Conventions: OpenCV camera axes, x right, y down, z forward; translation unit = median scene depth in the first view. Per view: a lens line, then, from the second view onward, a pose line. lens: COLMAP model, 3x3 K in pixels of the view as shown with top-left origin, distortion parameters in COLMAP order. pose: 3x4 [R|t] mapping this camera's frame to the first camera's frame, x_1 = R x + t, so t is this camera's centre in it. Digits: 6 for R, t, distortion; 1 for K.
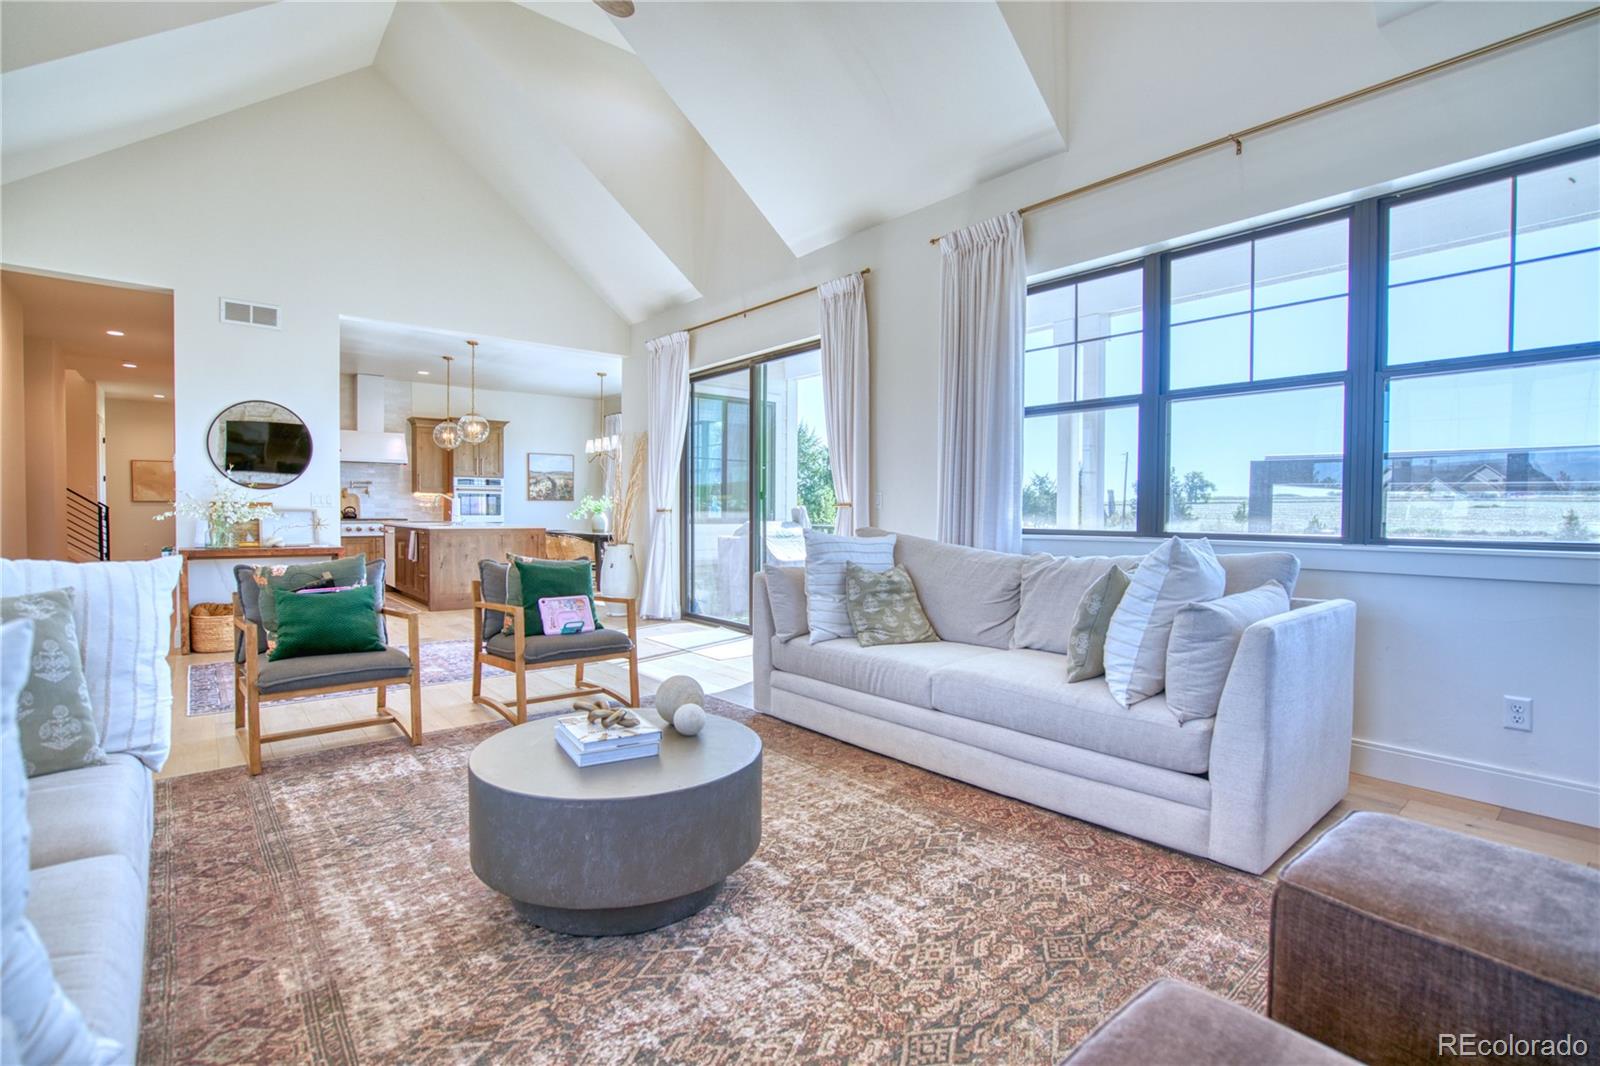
lens RADIAL K [[752.0, 0, 775.8], [0, 752.0, 520.6], [0, 0, 1]] dist [-0.000631, 0.000489]
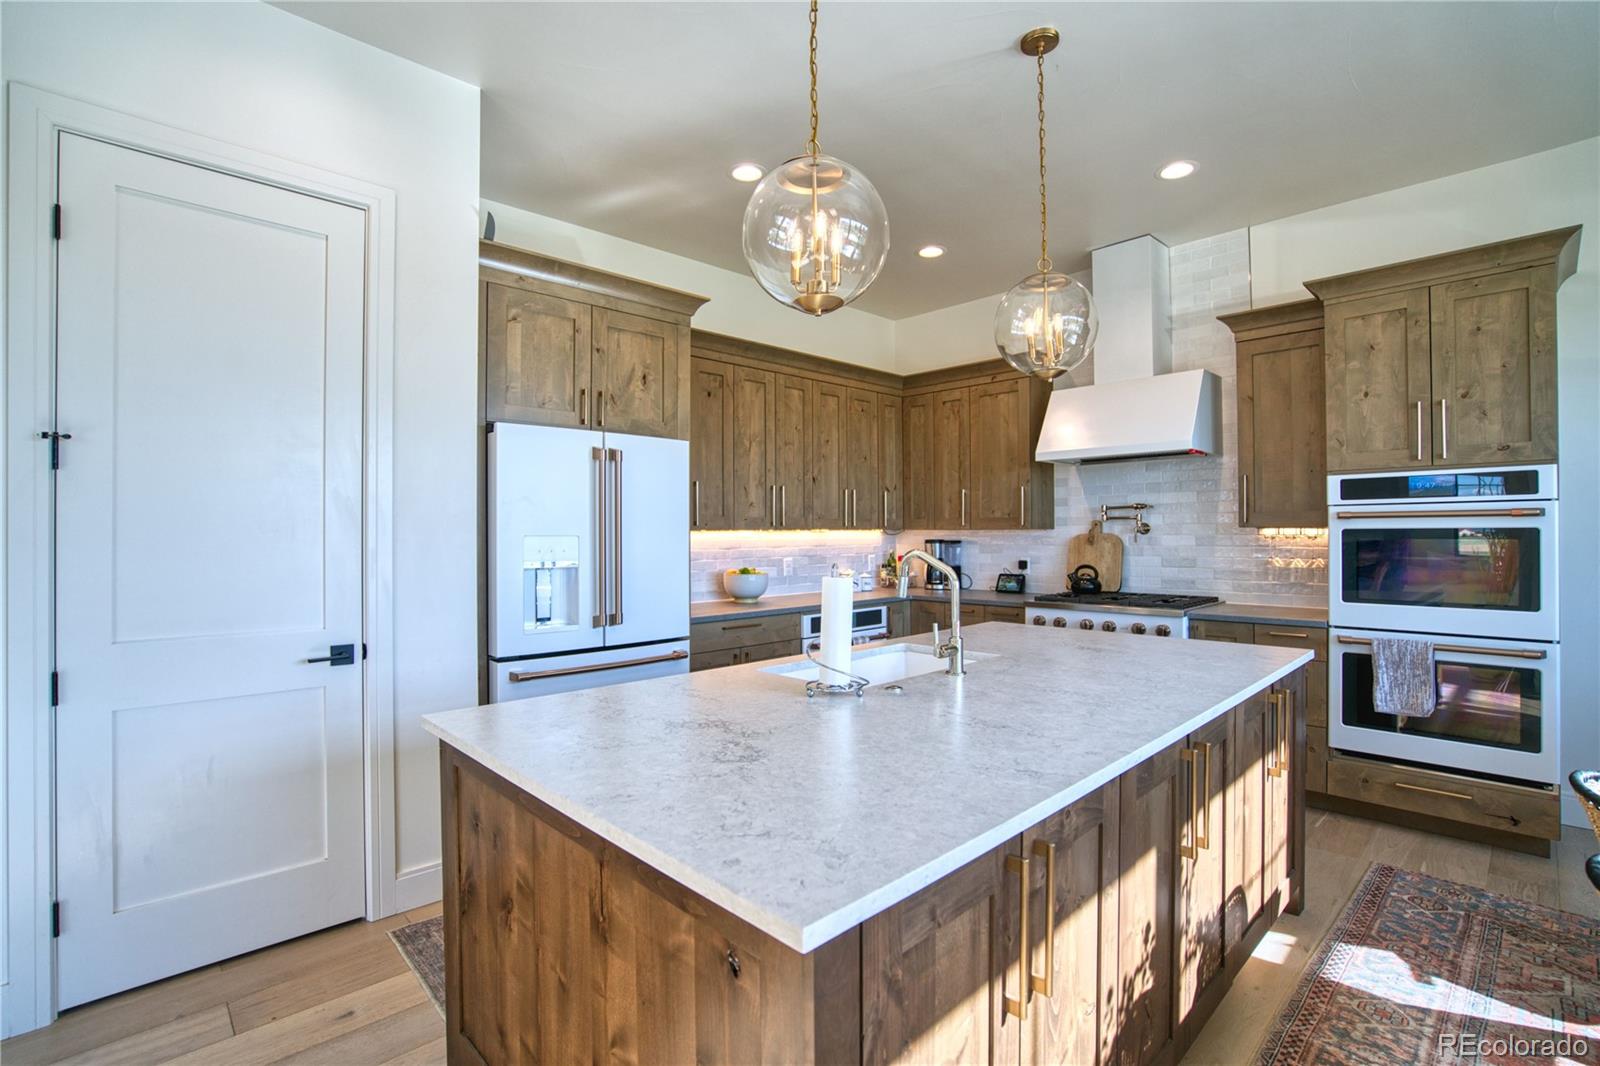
lens RADIAL K [[733.5, 0, 800.0], [0, 733.5, 533.0], [0, 0, 1]] dist [-0.047447, 0.000460]
pose [[0.102459, -0.012718, -0.994656, -0.168220], [-0.012964, 0.999816, -0.014119, -0.028090], [0.994653, 0.014341, 0.102275, 0.776045]]
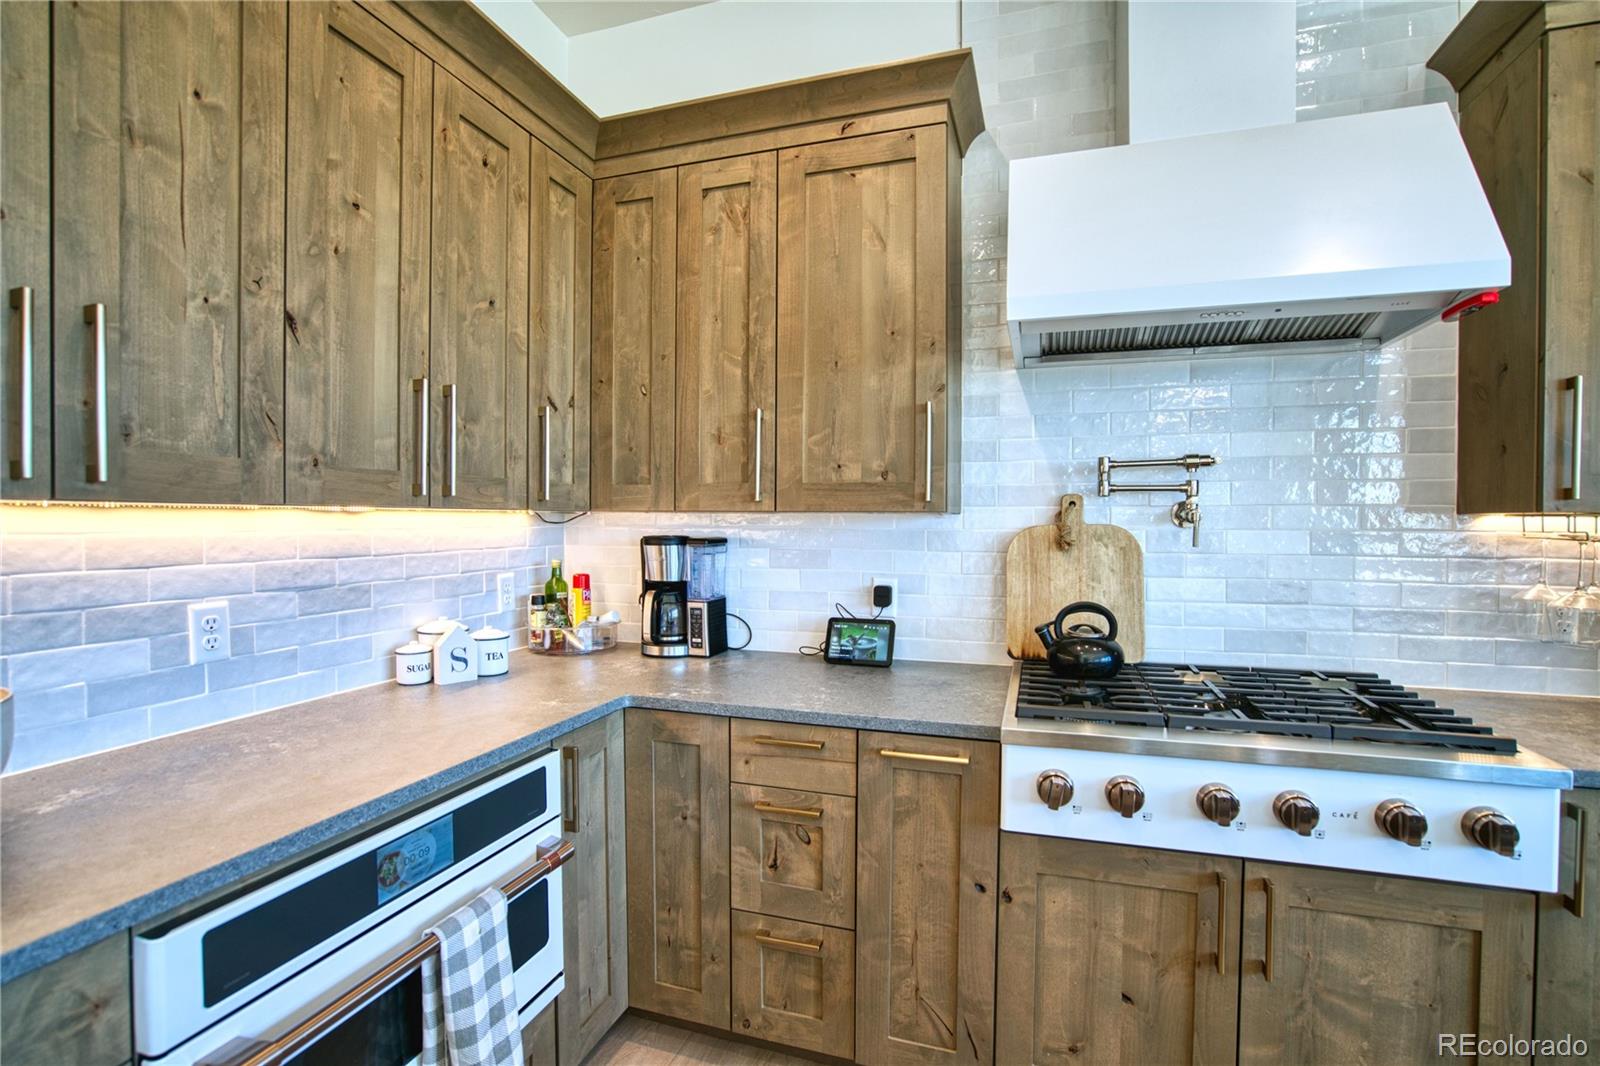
lens RADIAL K [[733.5, 0, 800.0], [0, 733.5, 533.0], [0, 0, 1]] dist [-0.047447, 0.000460]
pose [[0.558810, 0.003869, -0.829287, -0.454481], [-0.013451, 0.999900, -0.004399, -0.032159], [0.829187, 0.013613, 0.558806, 0.832113]]
